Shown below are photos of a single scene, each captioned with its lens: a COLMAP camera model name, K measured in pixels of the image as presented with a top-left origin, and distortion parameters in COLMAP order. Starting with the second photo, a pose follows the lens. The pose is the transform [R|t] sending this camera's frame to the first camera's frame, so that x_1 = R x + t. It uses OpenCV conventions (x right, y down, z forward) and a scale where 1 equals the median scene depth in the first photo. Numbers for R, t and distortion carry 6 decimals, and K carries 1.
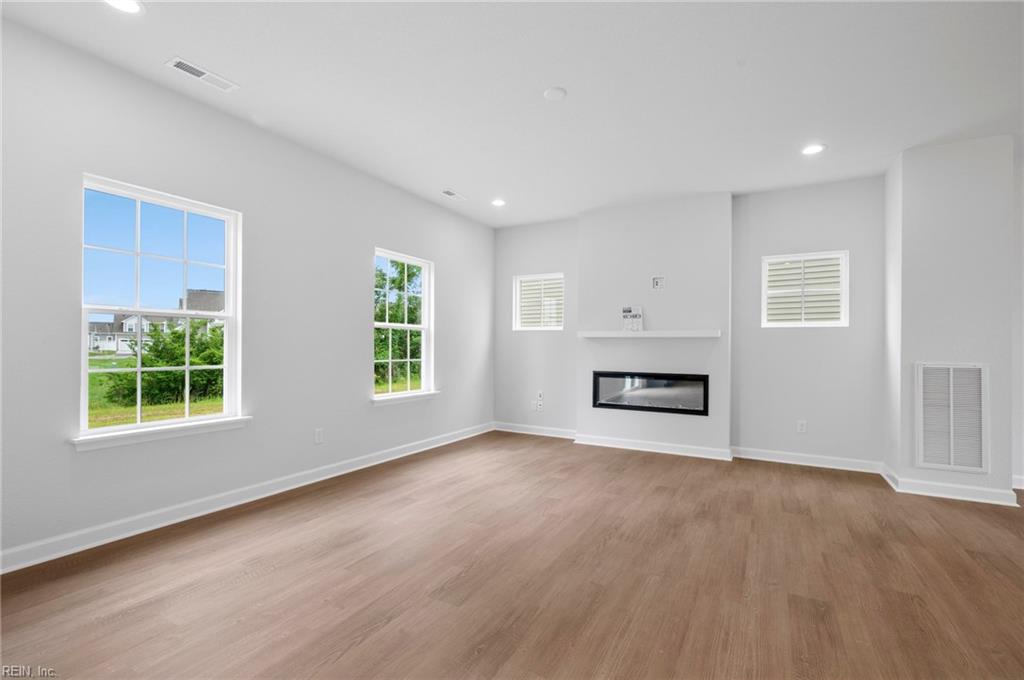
lens RADIAL K [[454.1, 0, 509.9], [0, 454.1, 349.1], [0, 0, 1]] dist [-0.002626, 0.000624]
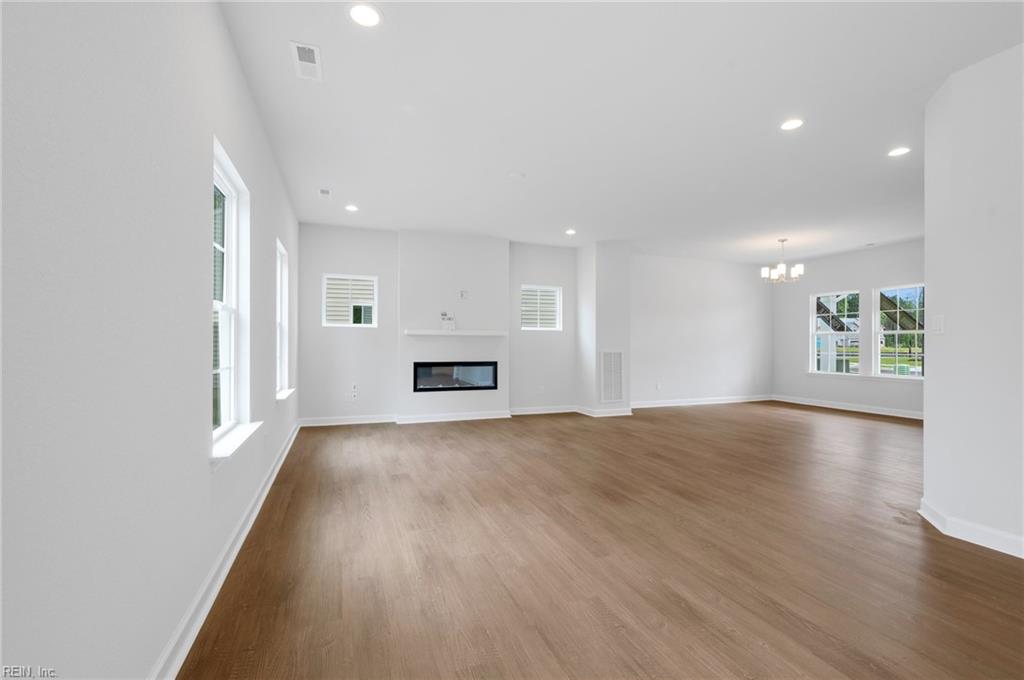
lens RADIAL K [[454.1, 0, 507.0], [0, 454.1, 340.7], [0, 0, 1]] dist [-0.002626, 0.000624]
pose [[0.643965, 0.000389, 0.765055, -0.956916], [0.004247, 0.999983, -0.004083, -0.005830], [-0.765043, 0.005879, 0.643952, 0.043295]]
